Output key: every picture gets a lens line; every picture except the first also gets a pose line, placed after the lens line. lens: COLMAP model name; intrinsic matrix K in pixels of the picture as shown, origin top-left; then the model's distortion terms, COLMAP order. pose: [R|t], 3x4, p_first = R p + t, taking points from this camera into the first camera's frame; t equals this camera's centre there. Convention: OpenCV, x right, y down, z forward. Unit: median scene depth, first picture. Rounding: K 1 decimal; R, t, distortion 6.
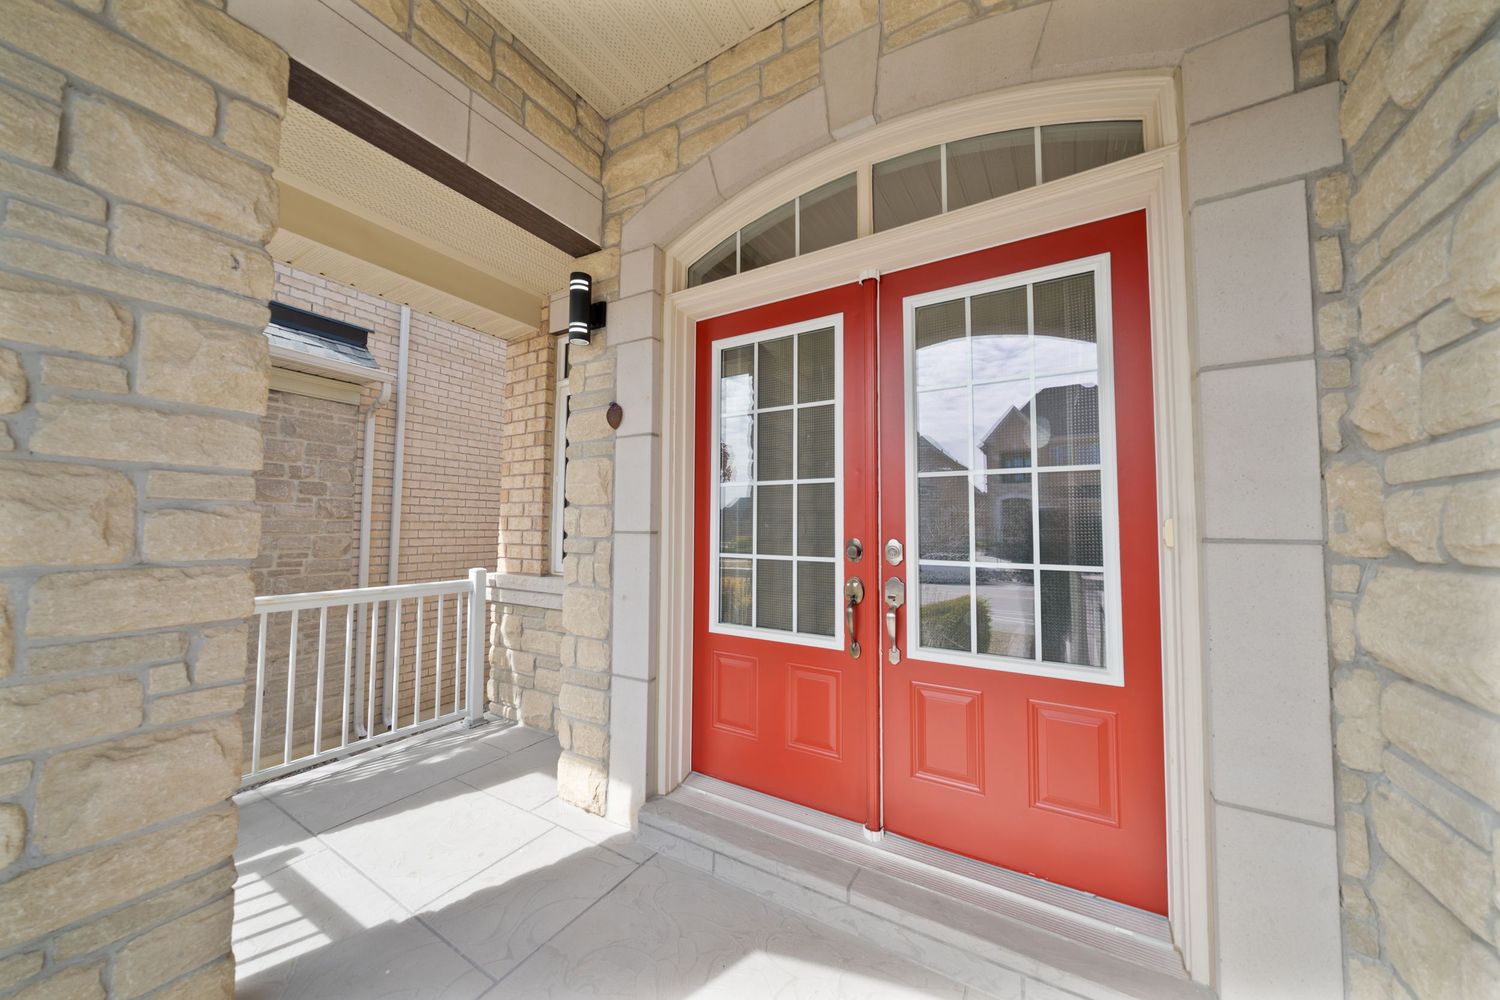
lens RADIAL K [[513.5, 0, 745.6], [0, 513.5, 502.5], [0, 0, 1]] dist [-0.004181, -0.000194]
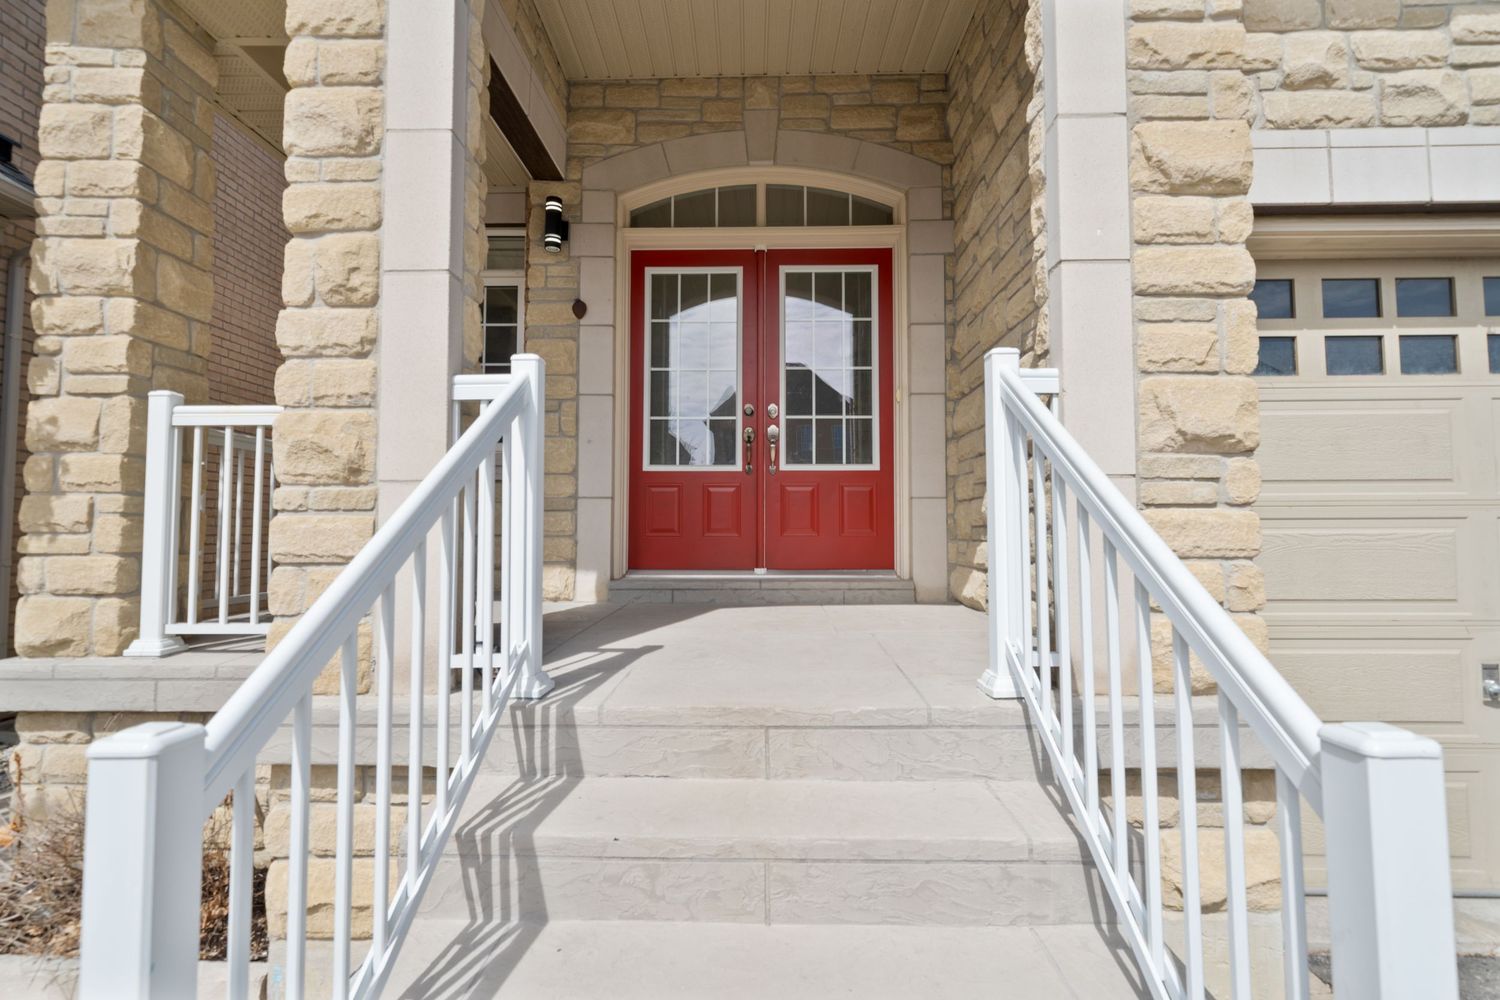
lens RADIAL K [[668.1, 0, 747.9], [0, 668.1, 496.6], [0, 0, 1]] dist [0.001063, 0.000475]
pose [[0.868096, 0.018269, 0.496060, -0.890301], [-0.021764, 0.999762, 0.001267, 0.379871], [-0.495919, -0.011896, 0.868288, -0.915127]]
